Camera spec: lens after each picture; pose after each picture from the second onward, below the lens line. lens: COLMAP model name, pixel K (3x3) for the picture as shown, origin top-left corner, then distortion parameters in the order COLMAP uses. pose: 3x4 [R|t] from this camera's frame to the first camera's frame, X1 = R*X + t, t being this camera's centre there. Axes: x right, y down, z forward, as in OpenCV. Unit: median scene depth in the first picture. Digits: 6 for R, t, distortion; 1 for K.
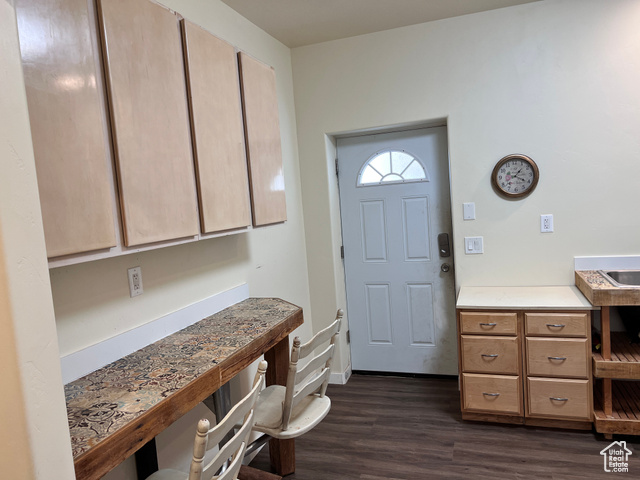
lens RADIAL K [[480.1, 0, 323.1], [0, 480.1, 241.9], [0, 0, 1]] dist [0.061121, -0.067375]
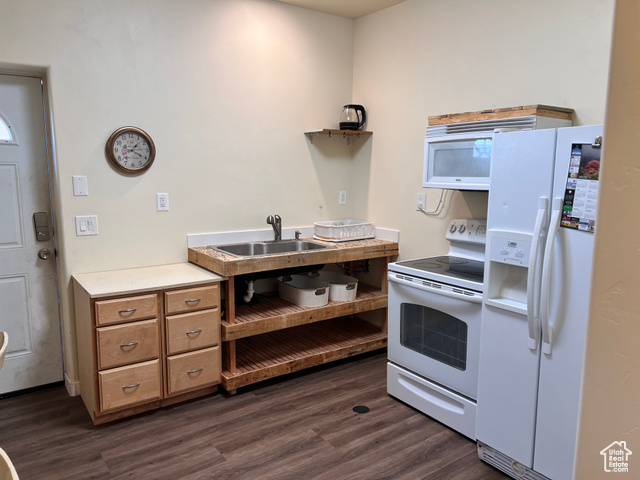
lens RADIAL K [[480.1, 0, 321.3], [0, 480.1, 242.8], [0, 0, 1]] dist [0.061121, -0.067375]
pose [[0.580579, -0.045172, 0.812950, -0.178082], [0.023530, 0.998974, 0.038705, 0.016740], [-0.813864, -0.003342, 0.581046, 0.175915]]
